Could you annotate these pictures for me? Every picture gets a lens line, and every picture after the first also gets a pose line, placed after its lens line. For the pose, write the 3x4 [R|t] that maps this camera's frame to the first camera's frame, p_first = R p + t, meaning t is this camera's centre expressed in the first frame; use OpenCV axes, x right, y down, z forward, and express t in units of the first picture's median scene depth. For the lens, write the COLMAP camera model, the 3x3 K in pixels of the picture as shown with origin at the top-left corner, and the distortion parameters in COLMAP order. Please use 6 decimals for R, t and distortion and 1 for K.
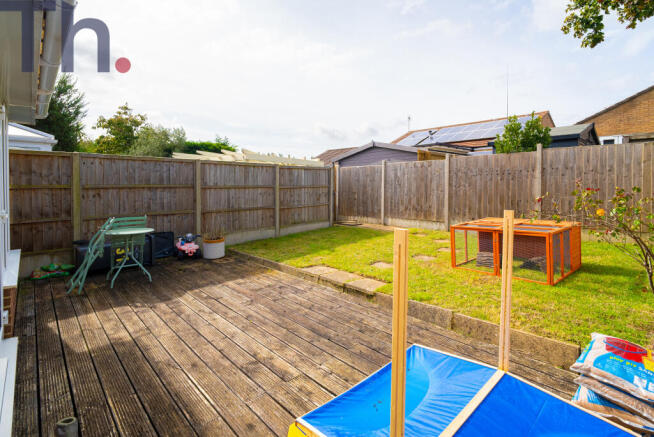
lens RADIAL K [[309.9, 0, 324.8], [0, 309.9, 196.0], [0, 0, 1]] dist [-0.002583, -0.001204]
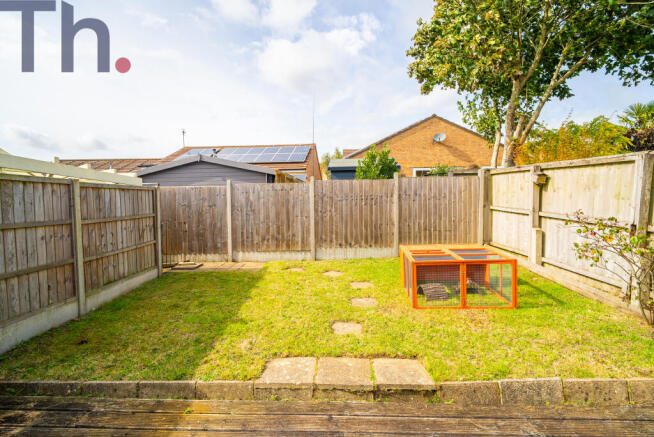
lens RADIAL K [[304.5, 0, 327.0], [0, 304.5, 218.5], [0, 0, 1]] dist [0.004589, -0.010033]
pose [[0.716126, -0.043733, 0.696600, -0.202920], [0.037090, 0.999009, 0.024589, -0.031509], [-0.696985, 0.008228, 0.717039, 0.313679]]
